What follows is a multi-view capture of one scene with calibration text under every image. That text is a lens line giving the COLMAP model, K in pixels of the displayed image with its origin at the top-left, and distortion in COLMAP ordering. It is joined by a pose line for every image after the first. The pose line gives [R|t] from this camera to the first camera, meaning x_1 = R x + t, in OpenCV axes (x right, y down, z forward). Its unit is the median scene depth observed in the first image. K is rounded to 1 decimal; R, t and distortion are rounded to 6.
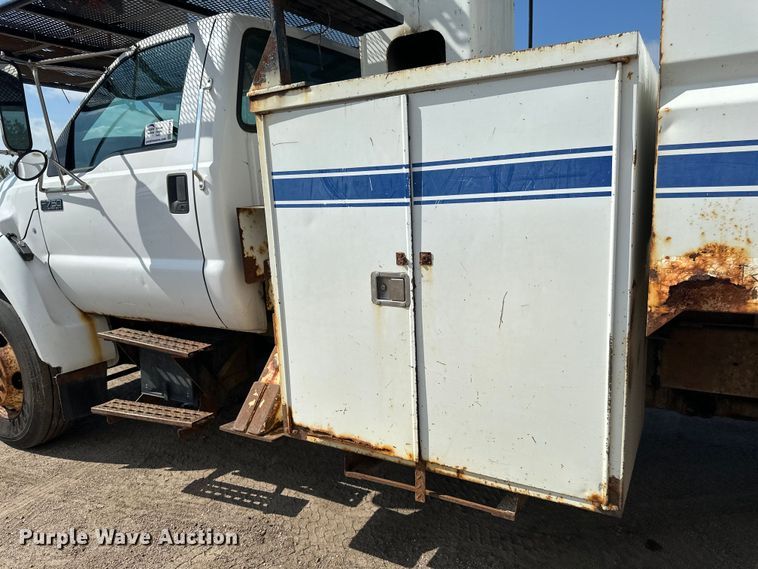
lens RADIAL K [[550.0, 0, 390.8], [0, 550.0, 294.3], [0, 0, 1]] dist [0.093154, -0.114198]
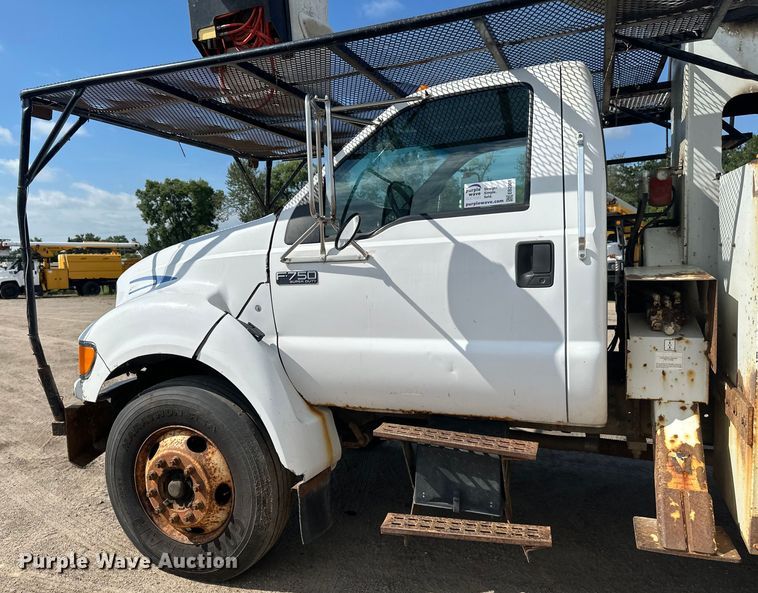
lens RADIAL K [[593.8, 0, 339.4], [0, 593.8, 311.8], [0, 0, 1]] dist [0.106417, -0.177666]
pose [[0.992770, -0.009841, 0.119626, -0.694220], [0.020701, 0.995738, -0.089879, -0.028430], [-0.118232, 0.091705, 0.988742, 0.121136]]
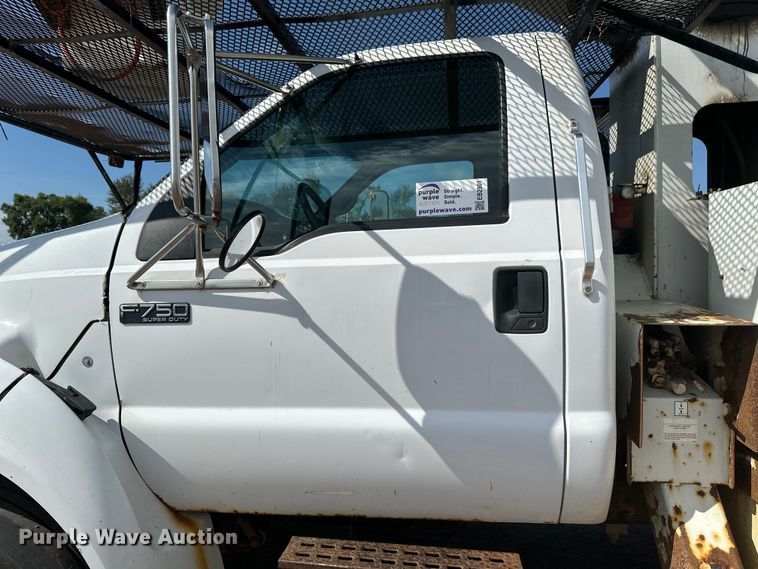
lens RADIAL K [[550.0, 0, 390.8], [0, 550.0, 294.3], [0, 0, 1]] dist [0.093154, -0.114198]
pose [[0.918627, 0.010238, 0.394992, -0.651502], [0.050968, 0.988242, -0.144149, -0.095833], [-0.391824, 0.152552, 0.907305, 0.460263]]
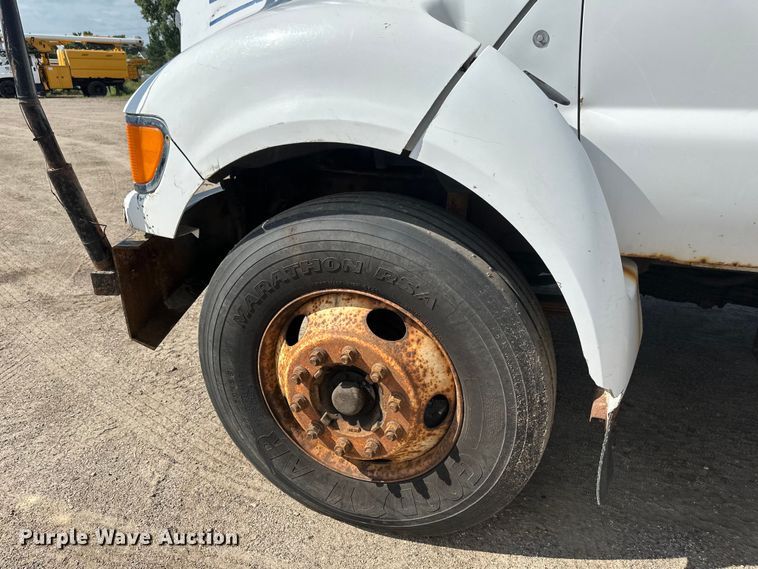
lens RADIAL K [[550.0, 0, 390.8], [0, 550.0, 294.3], [0, 0, 1]] dist [0.093154, -0.114198]
pose [[0.981934, -0.041679, 0.184575, -0.900617], [0.002945, 0.978688, 0.205331, -0.028062], [-0.189199, -0.201078, 0.961130, 0.708914]]
